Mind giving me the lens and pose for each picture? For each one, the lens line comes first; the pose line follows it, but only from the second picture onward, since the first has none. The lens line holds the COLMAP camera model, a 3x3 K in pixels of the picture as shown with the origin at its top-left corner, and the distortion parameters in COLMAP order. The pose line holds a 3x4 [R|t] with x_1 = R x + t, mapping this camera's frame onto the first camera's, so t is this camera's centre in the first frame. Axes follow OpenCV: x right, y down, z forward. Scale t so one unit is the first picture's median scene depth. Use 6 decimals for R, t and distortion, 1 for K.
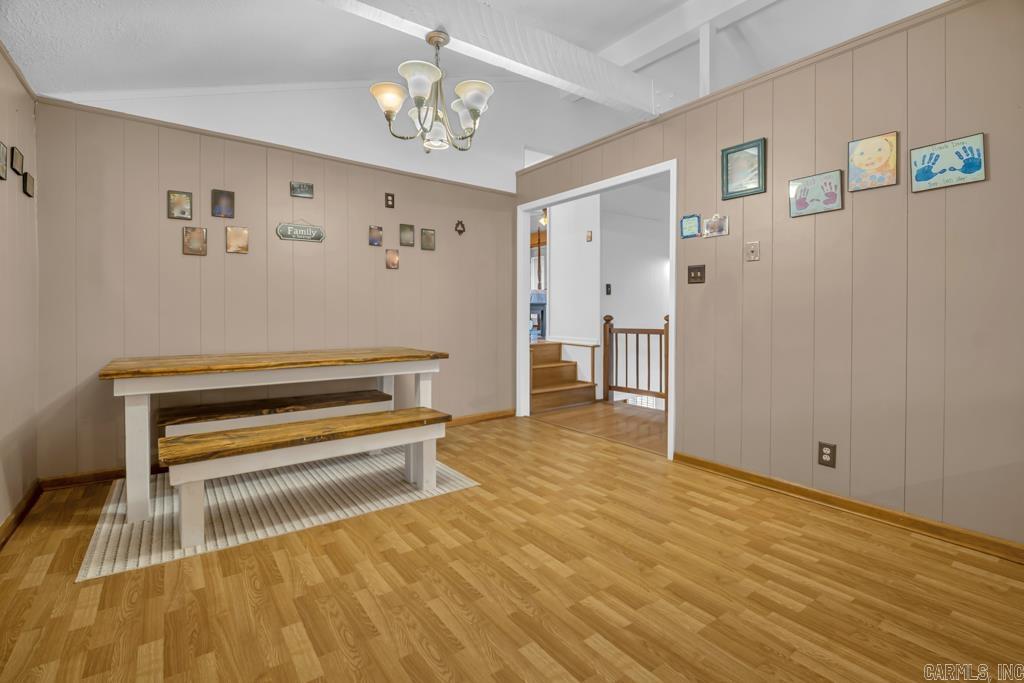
lens RADIAL K [[474.9, 0, 578.6], [0, 474.9, 314.7], [0, 0, 1]] dist [-0.002757, -0.000844]
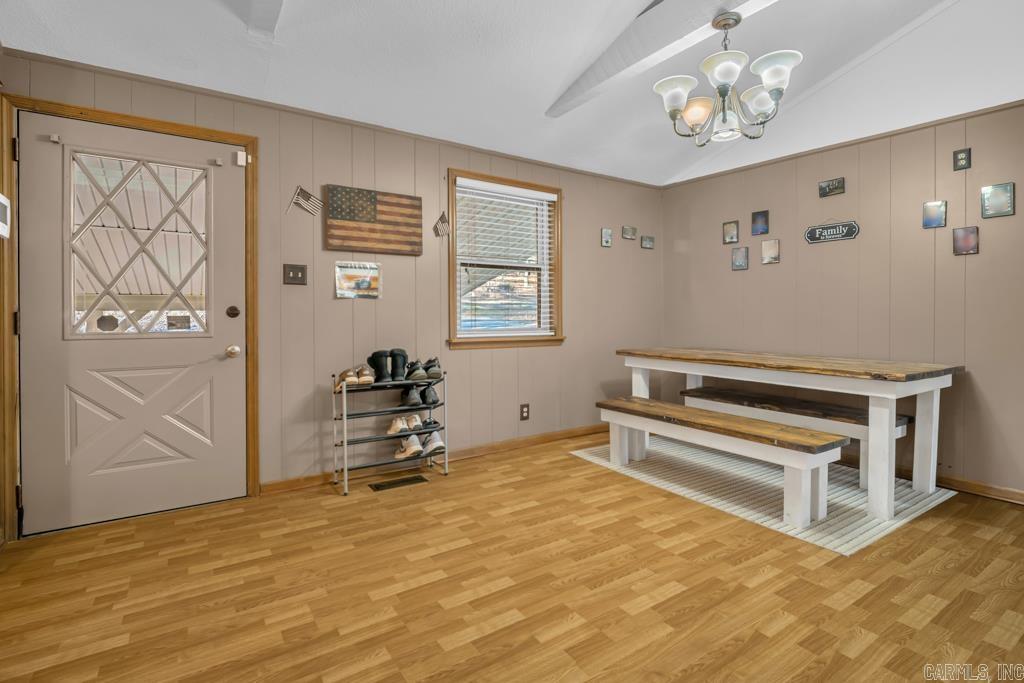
lens RADIAL K [[501.6, 0, 497.0], [0, 501.6, 321.8], [0, 0, 1]] dist [0.000899, -0.007787]
pose [[-0.133590, 0.012502, -0.990958, 0.750931], [-0.008306, 0.999871, 0.013734, -0.003307], [0.991002, 0.010065, -0.133469, 0.704964]]
